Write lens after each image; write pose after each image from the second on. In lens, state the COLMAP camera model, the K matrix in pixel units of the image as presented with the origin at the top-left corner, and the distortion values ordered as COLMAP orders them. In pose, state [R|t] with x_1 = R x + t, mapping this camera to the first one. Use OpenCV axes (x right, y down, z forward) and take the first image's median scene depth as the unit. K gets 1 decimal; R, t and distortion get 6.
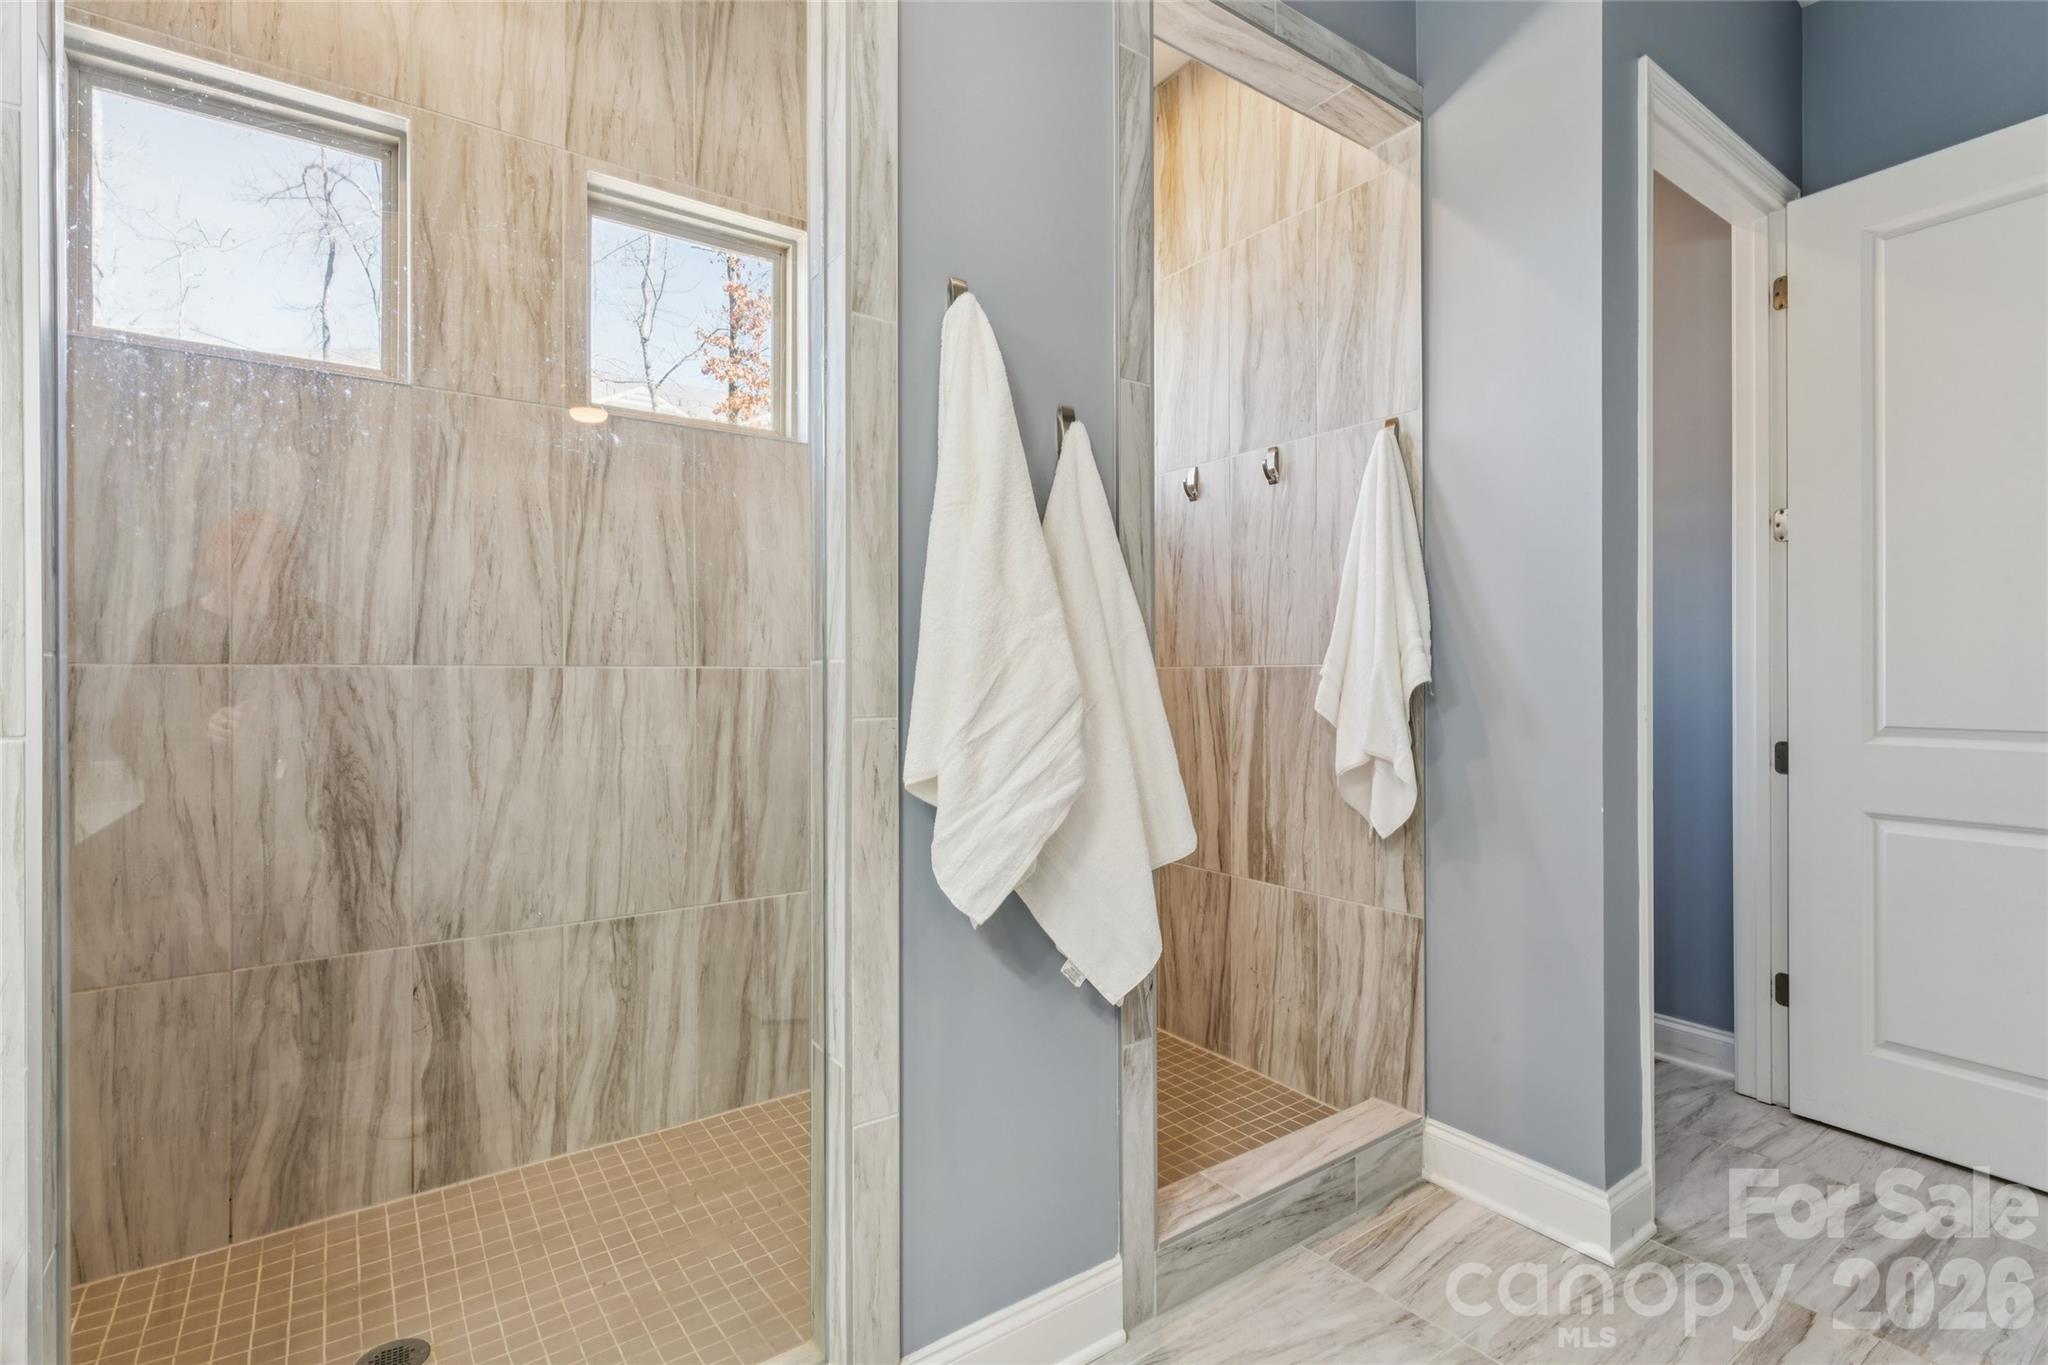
lens RADIAL K [[962.1, 0, 1027.2], [0, 962.1, 700.6], [0, 0, 1]] dist [0.001266, -0.000284]
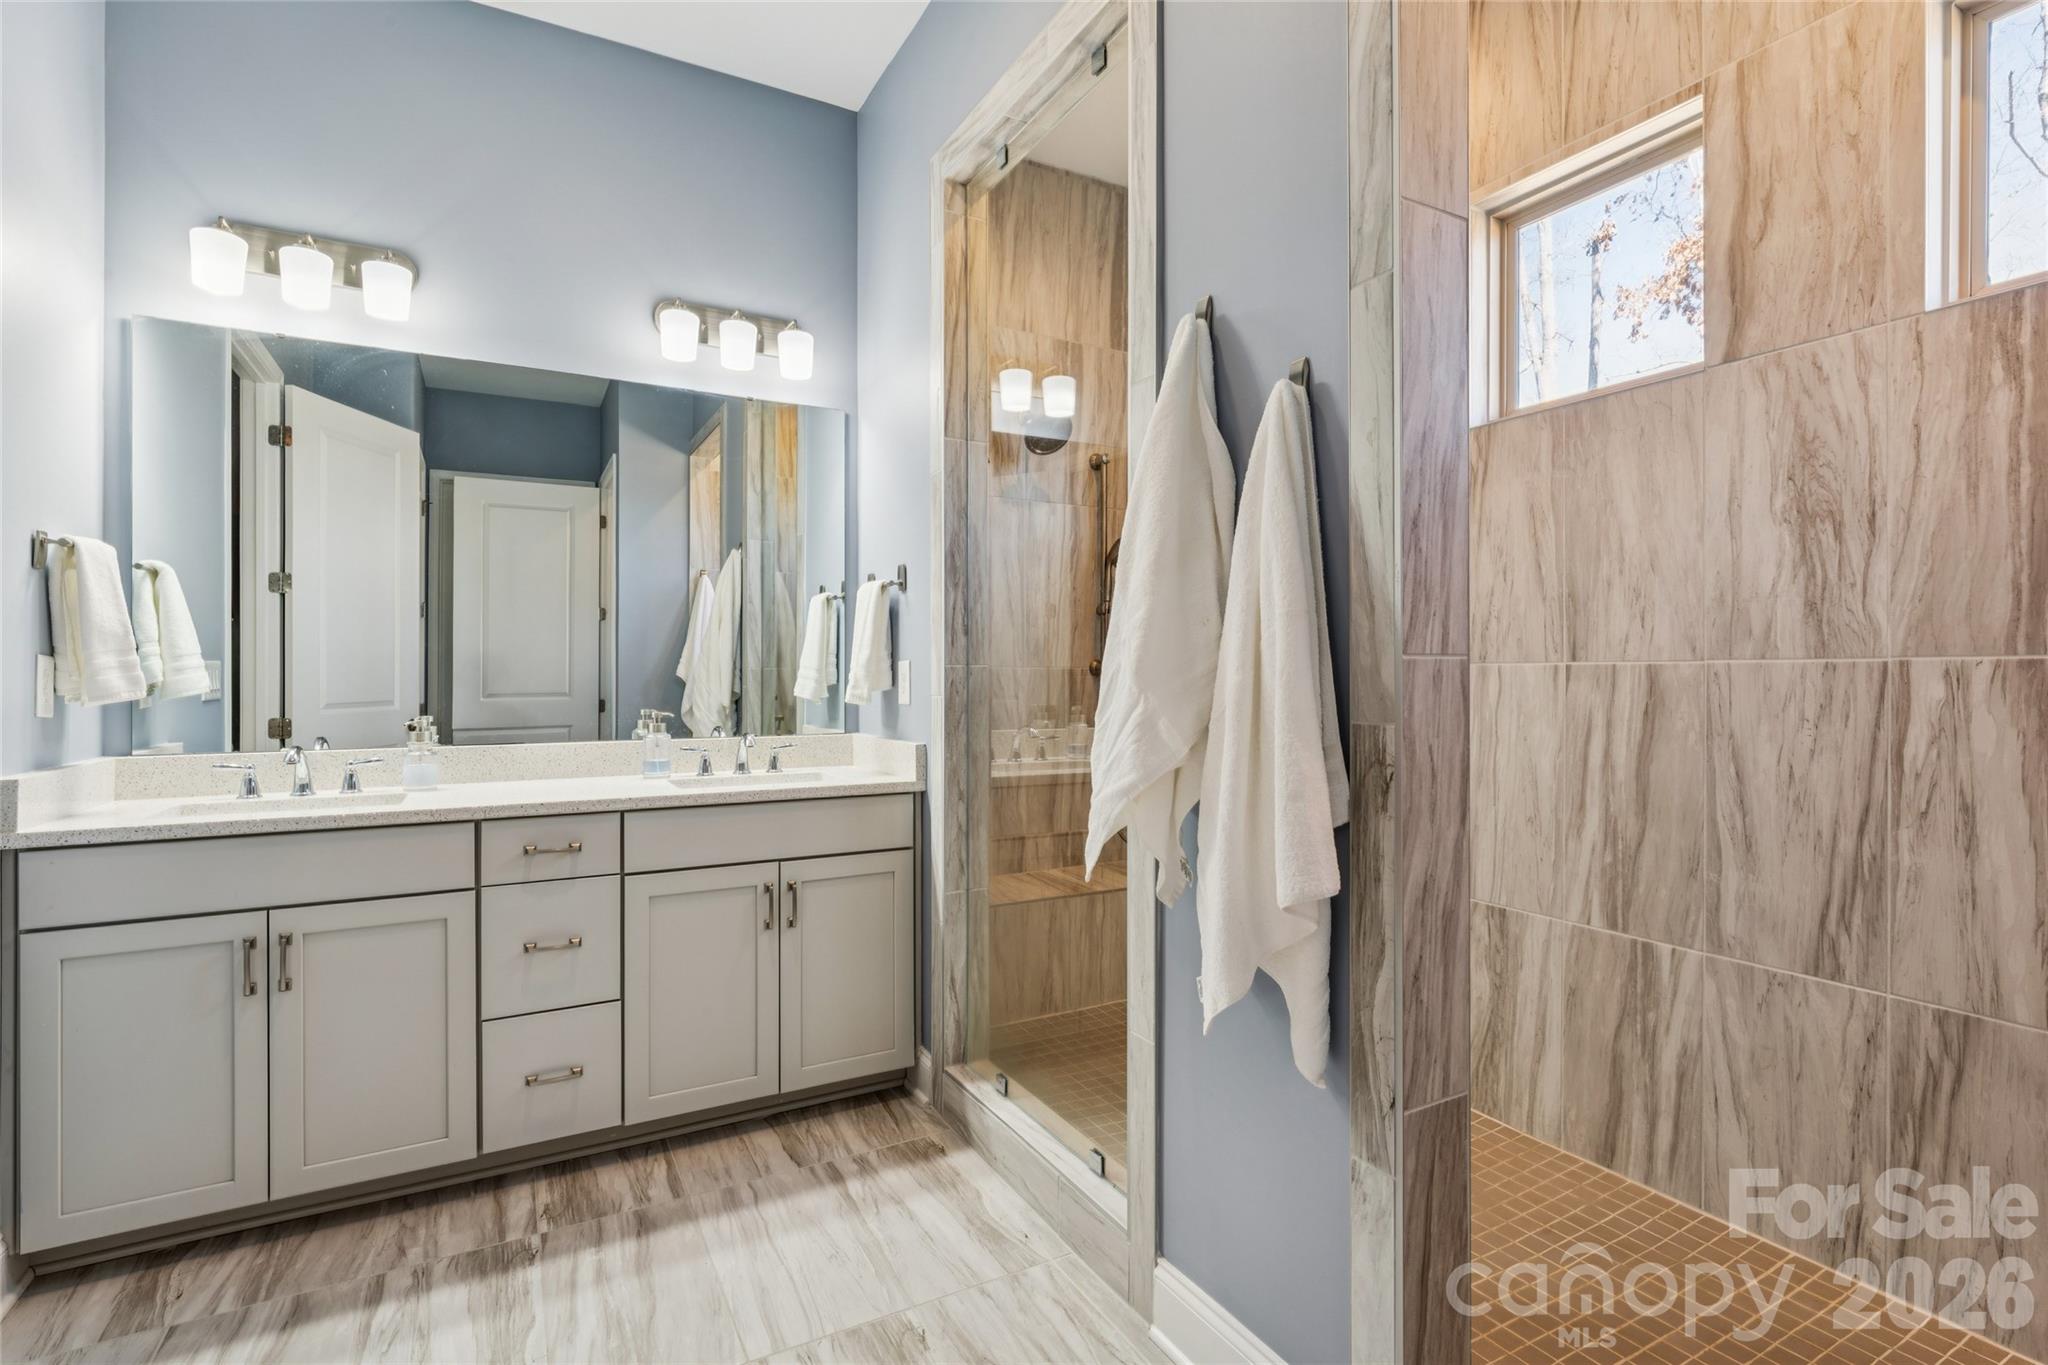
lens RADIAL K [[962.1, 0, 1027.2], [0, 962.1, 700.6], [0, 0, 1]] dist [0.001266, -0.000284]
pose [[-0.112805, 0.033789, -0.993042, 0.635858], [-0.019001, 0.999166, 0.036156, -0.022435], [0.993435, 0.022947, -0.112069, 0.588216]]
